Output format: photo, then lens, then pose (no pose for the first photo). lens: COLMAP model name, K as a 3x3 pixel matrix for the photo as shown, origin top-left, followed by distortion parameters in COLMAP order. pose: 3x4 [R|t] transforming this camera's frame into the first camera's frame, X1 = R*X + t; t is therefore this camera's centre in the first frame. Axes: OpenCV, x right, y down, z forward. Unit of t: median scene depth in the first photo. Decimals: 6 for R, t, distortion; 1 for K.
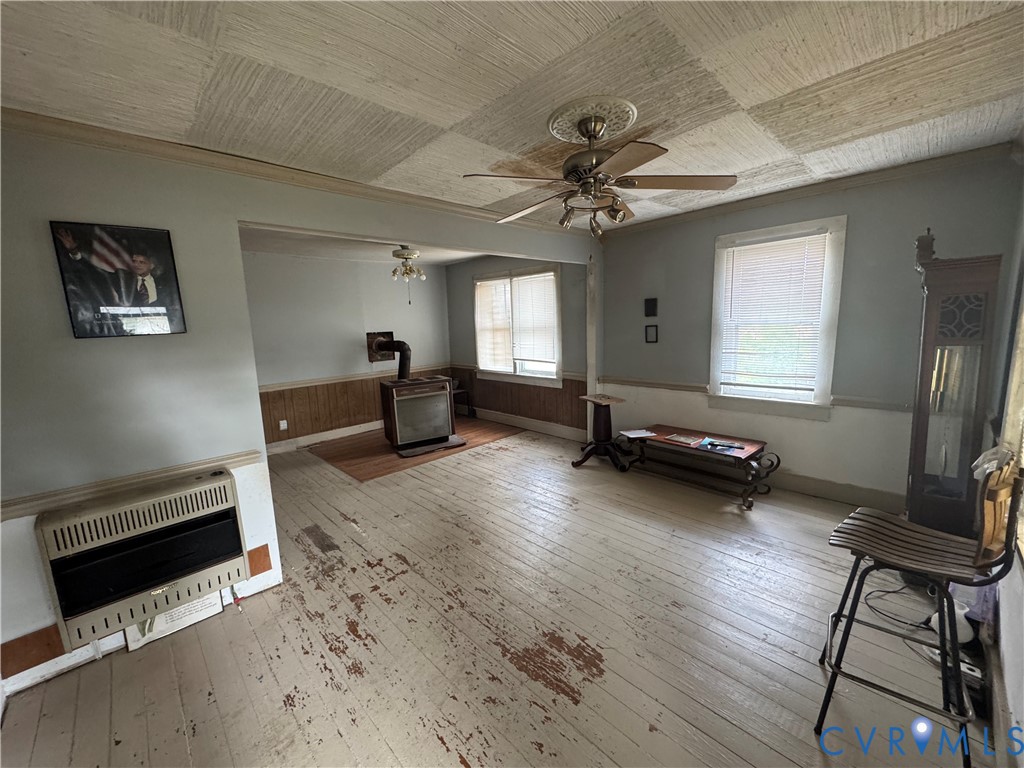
lens RADIAL K [[410.0, 0, 512.0], [0, 410.0, 384.0], [0, 0, 1]] dist [-0.001365, -0.000004]
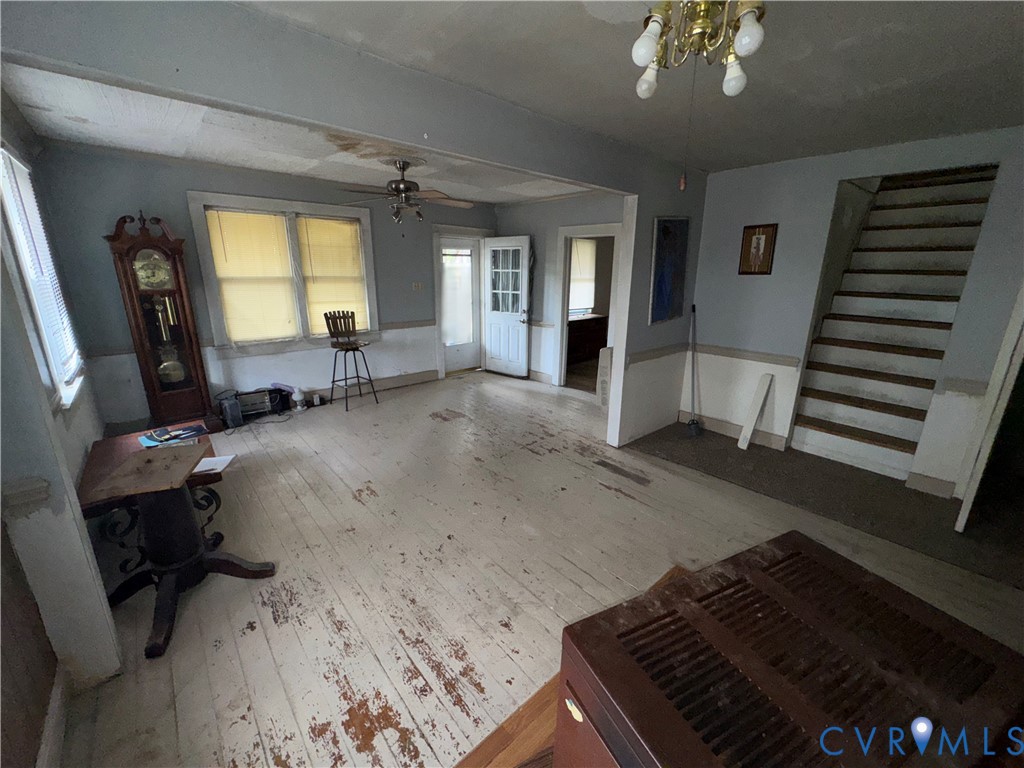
lens RADIAL K [[410.0, 0, 512.0], [0, 410.0, 384.0], [0, 0, 1]] dist [-0.001365, -0.000004]
pose [[-0.998777, 0.012174, 0.047912, -0.182479], [0.030697, 0.912434, 0.408071, -0.222474], [-0.038748, 0.409043, -0.911692, 1.479317]]
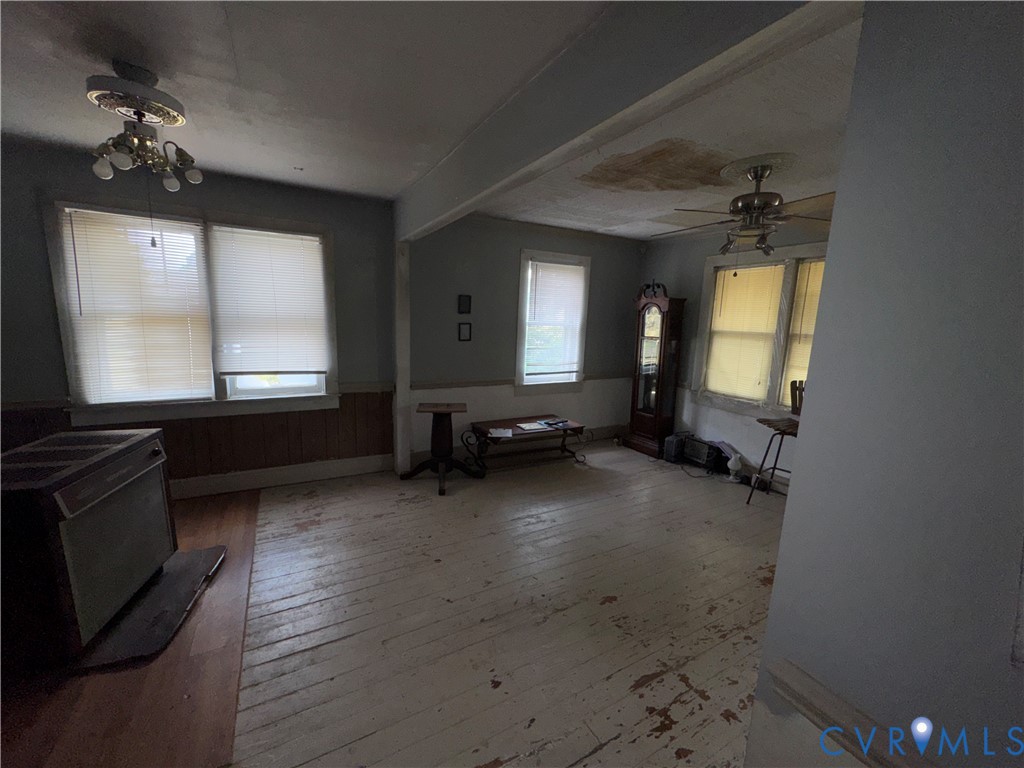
lens RADIAL K [[410.0, 0, 512.0], [0, 410.0, 384.0], [0, 0, 1]] dist [-0.001365, -0.000004]
pose [[0.260849, -0.113924, 0.958634, -0.620812], [0.103292, 0.990606, 0.089617, -0.081923], [-0.959838, 0.075643, 0.270166, 0.692955]]
